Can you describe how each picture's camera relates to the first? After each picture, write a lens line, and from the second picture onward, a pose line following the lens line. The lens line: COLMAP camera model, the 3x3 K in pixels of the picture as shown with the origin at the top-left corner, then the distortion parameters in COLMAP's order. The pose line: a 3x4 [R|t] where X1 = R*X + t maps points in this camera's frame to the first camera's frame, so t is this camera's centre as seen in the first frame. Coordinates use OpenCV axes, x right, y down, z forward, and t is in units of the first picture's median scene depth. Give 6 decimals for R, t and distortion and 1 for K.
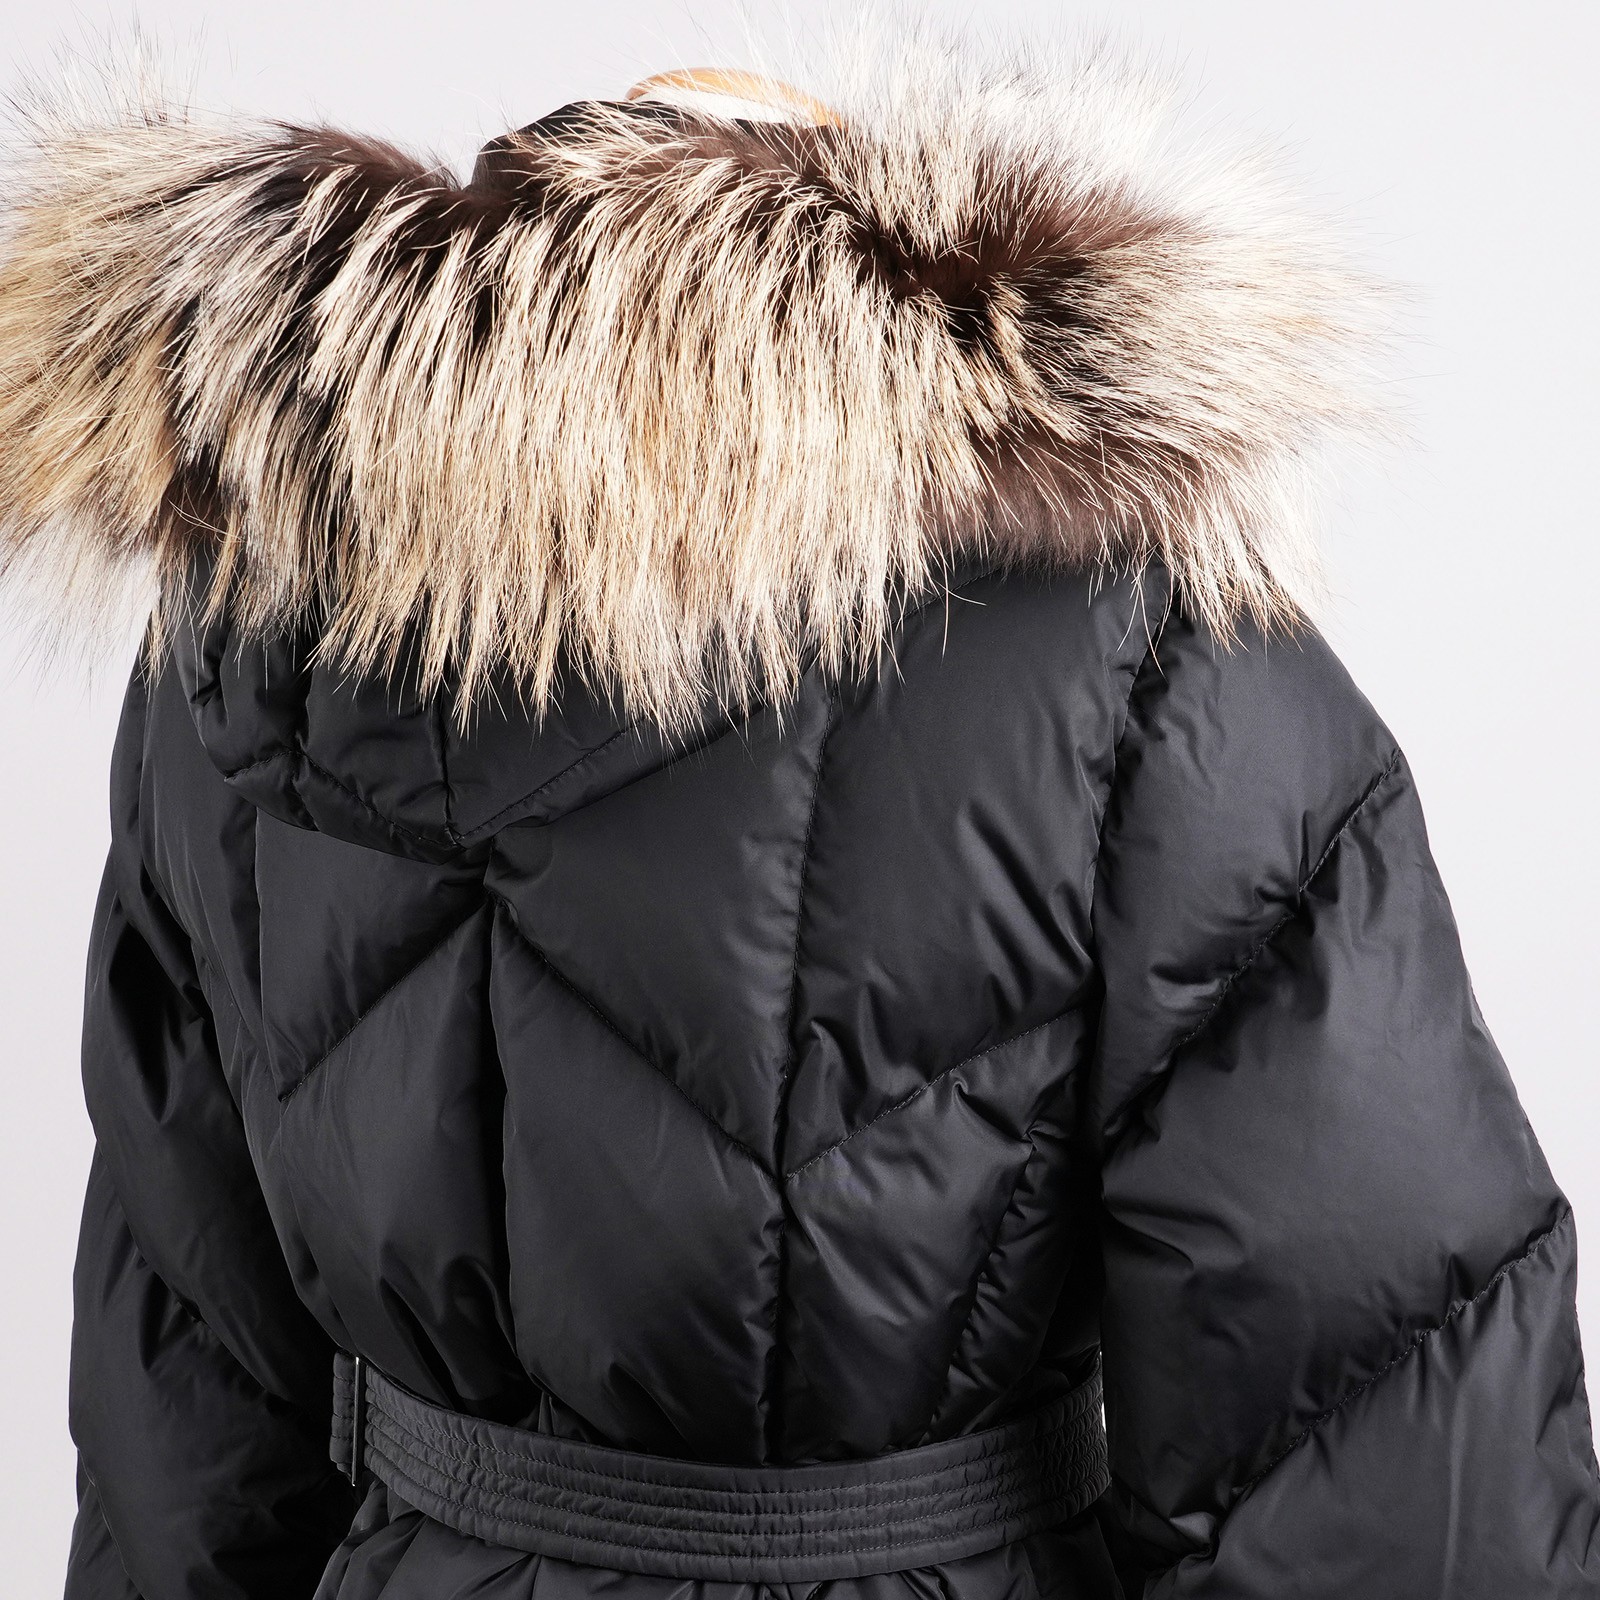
lens RADIAL K [[3688.1, 0, 794.0], [0, 3688.1, 798.4], [0, 0, 1]] dist [-0.003640, 0.000000]
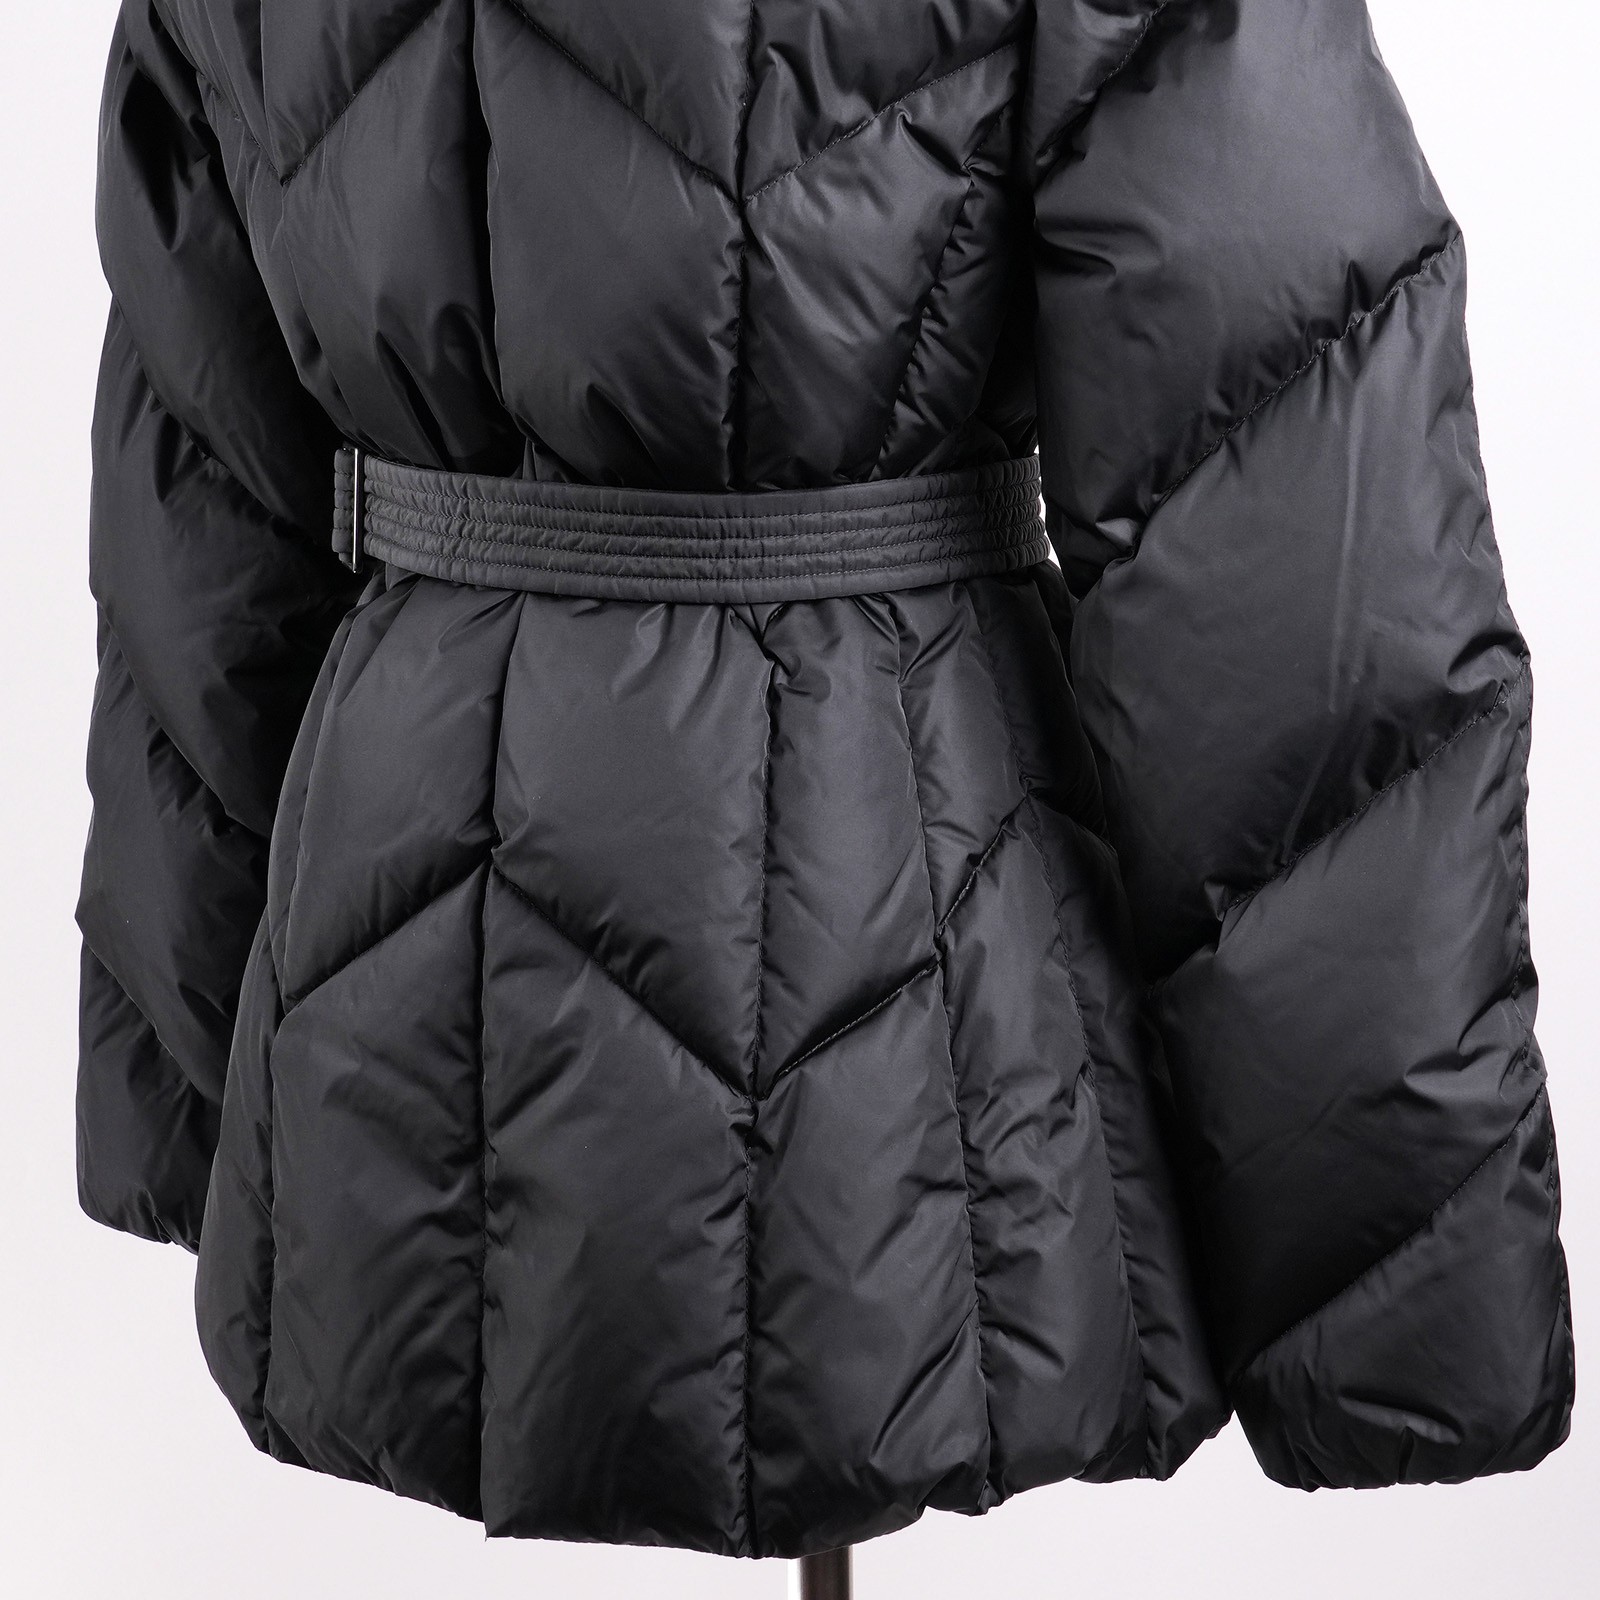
lens RADIAL K [[3688.1, 0, 807.2], [0, 3688.1, 797.4], [0, 0, 1]] dist [-0.003640, 0.000000]
pose [[0.999971, -0.005085, 0.005753, 0.008701], [0.004635, 0.997124, 0.075642, 0.191603], [-0.006121, -0.075613, 0.997118, -0.104034]]
